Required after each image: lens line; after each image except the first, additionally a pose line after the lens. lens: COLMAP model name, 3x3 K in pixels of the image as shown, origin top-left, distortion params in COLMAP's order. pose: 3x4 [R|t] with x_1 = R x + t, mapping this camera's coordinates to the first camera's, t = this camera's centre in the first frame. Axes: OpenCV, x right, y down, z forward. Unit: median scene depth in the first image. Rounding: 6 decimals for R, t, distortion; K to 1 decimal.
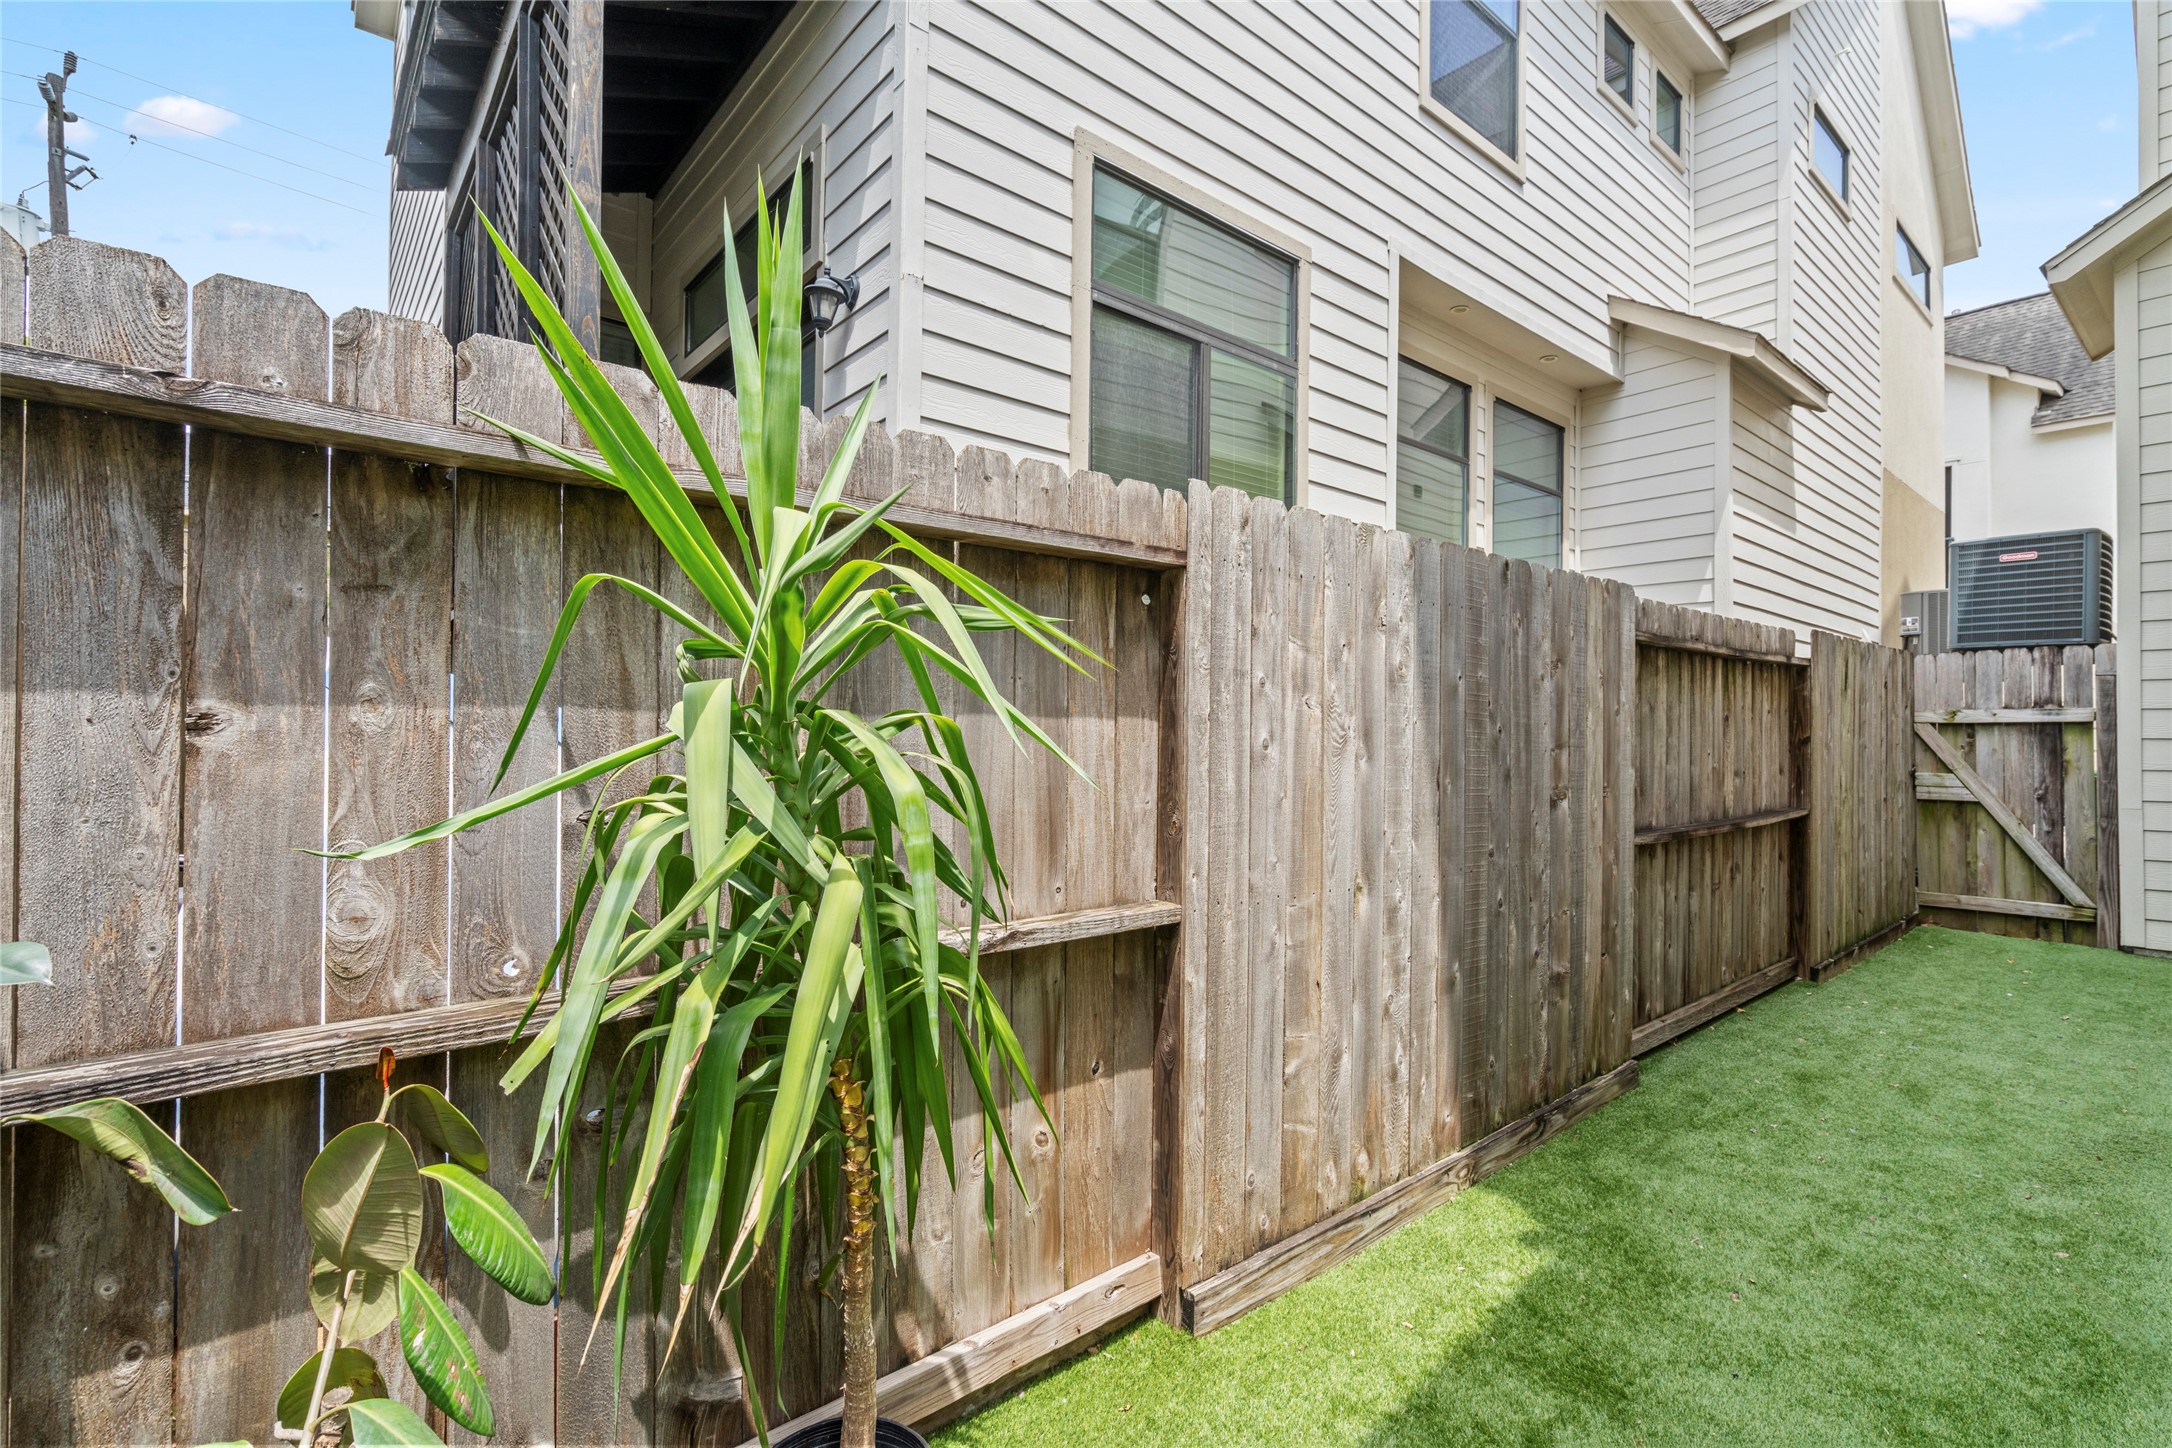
lens RADIAL K [[989.6, 0, 1082.7], [0, 989.6, 717.2], [0, 0, 1]] dist [-0.000623, 0.000864]
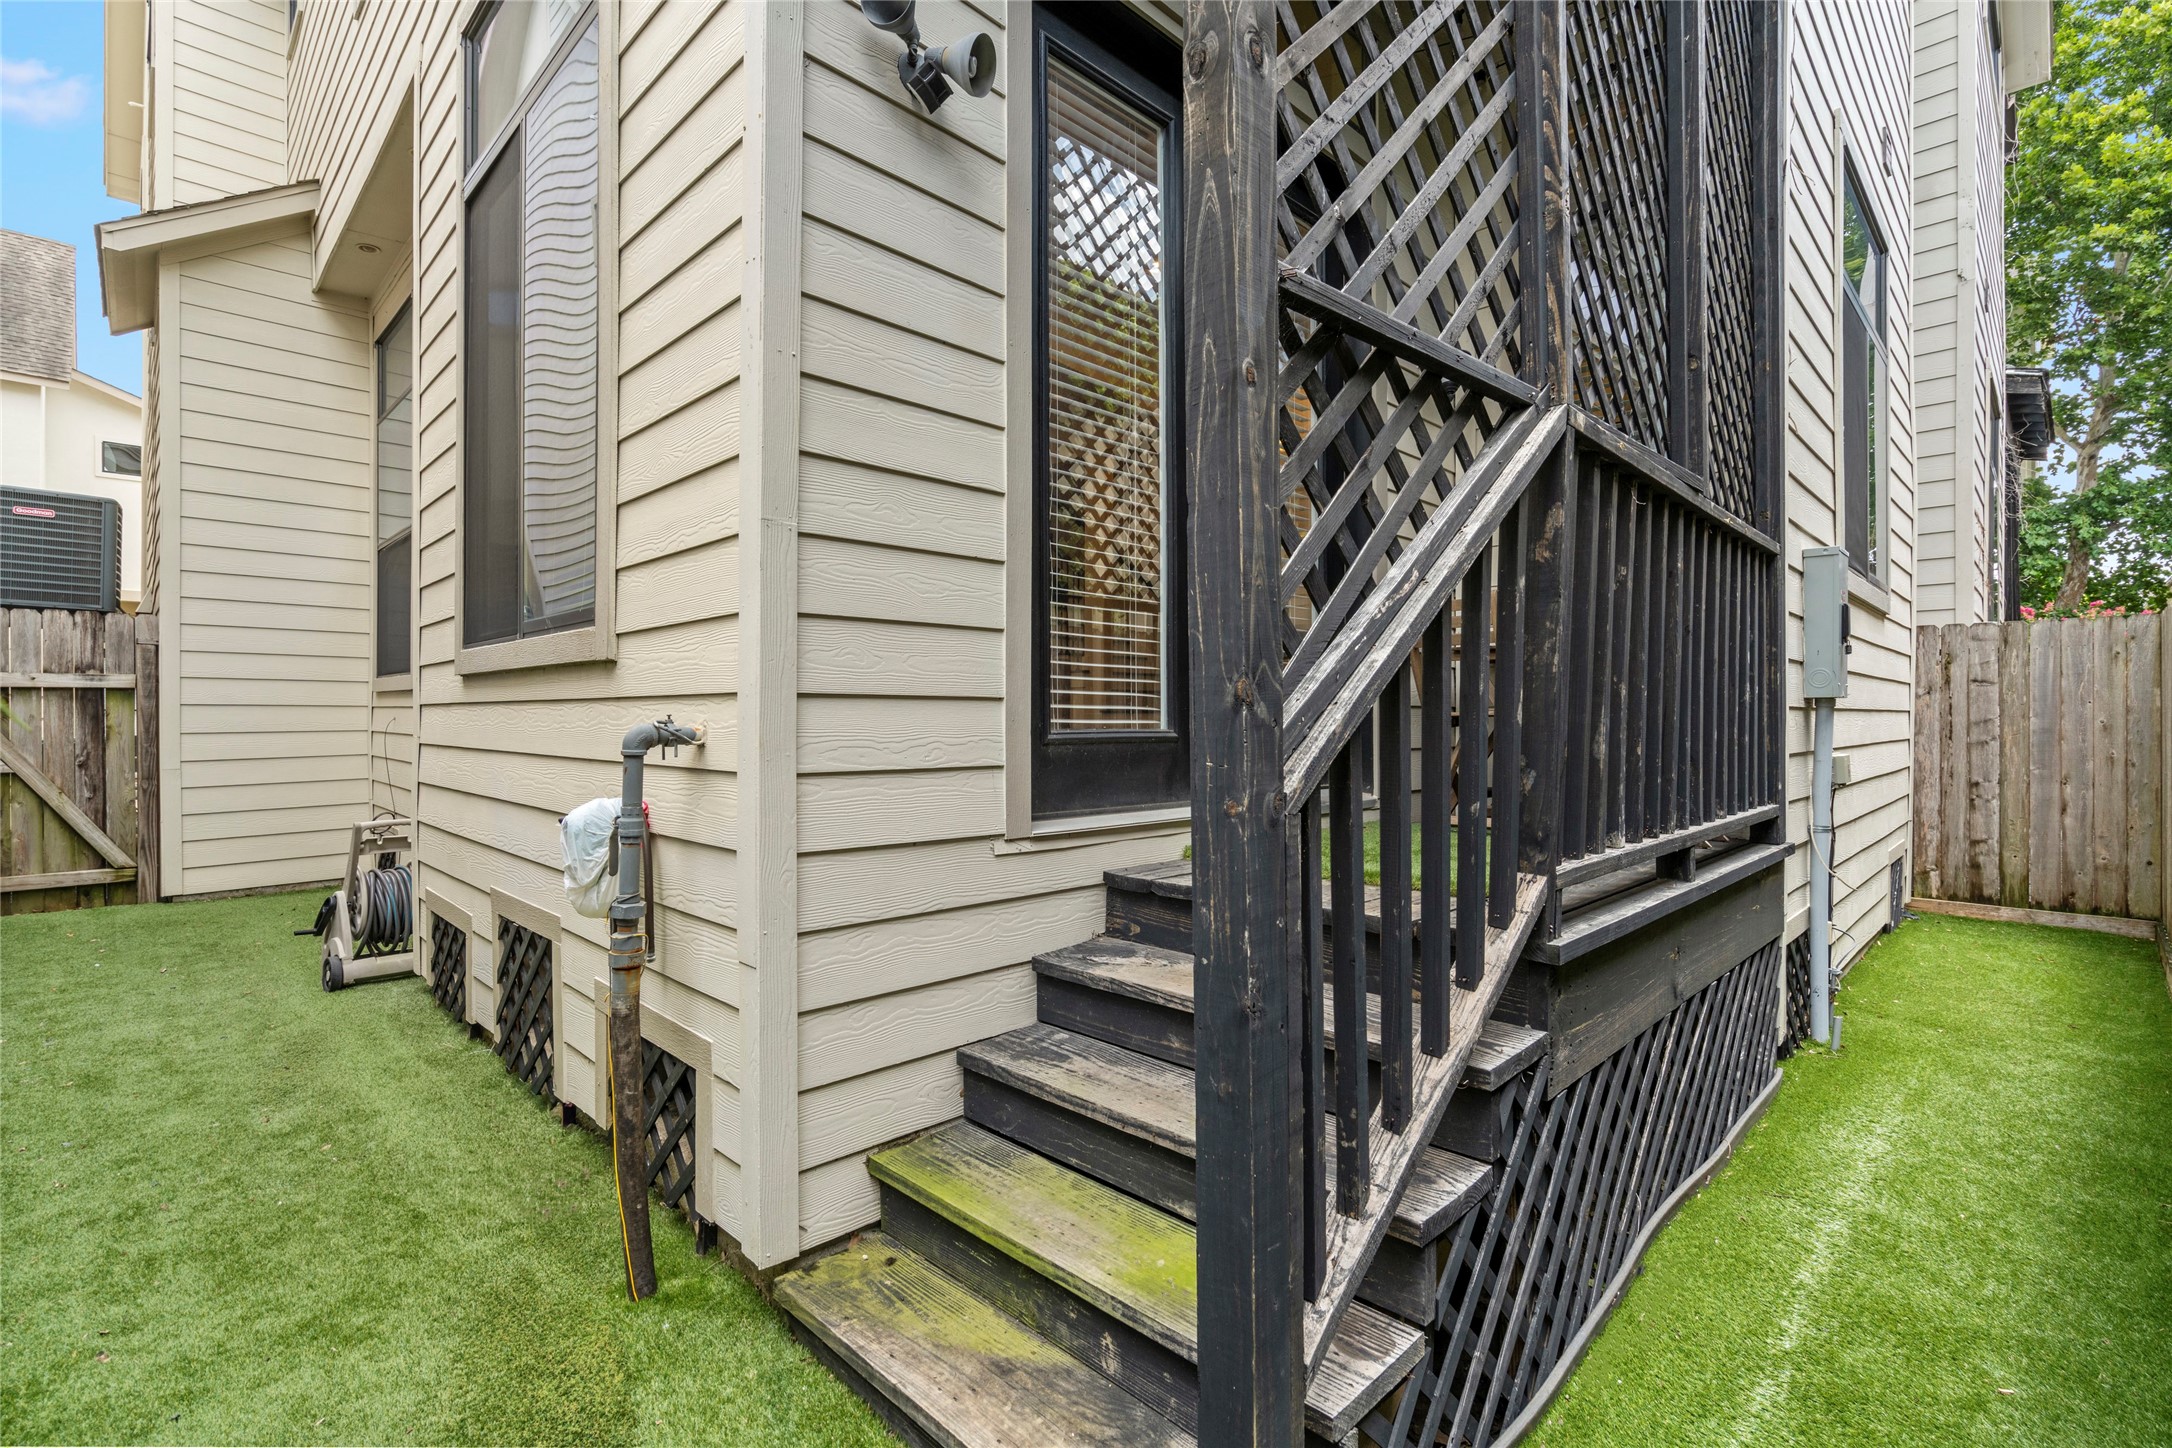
lens RADIAL K [[989.6, 0, 1082.7], [0, 989.6, 717.2], [0, 0, 1]] dist [-0.000623, 0.000864]
pose [[-0.090339, -0.011423, 0.995846, -0.102691], [-0.020711, 0.999740, 0.009589, 0.004476], [-0.995696, -0.019759, -0.090552, 0.101020]]
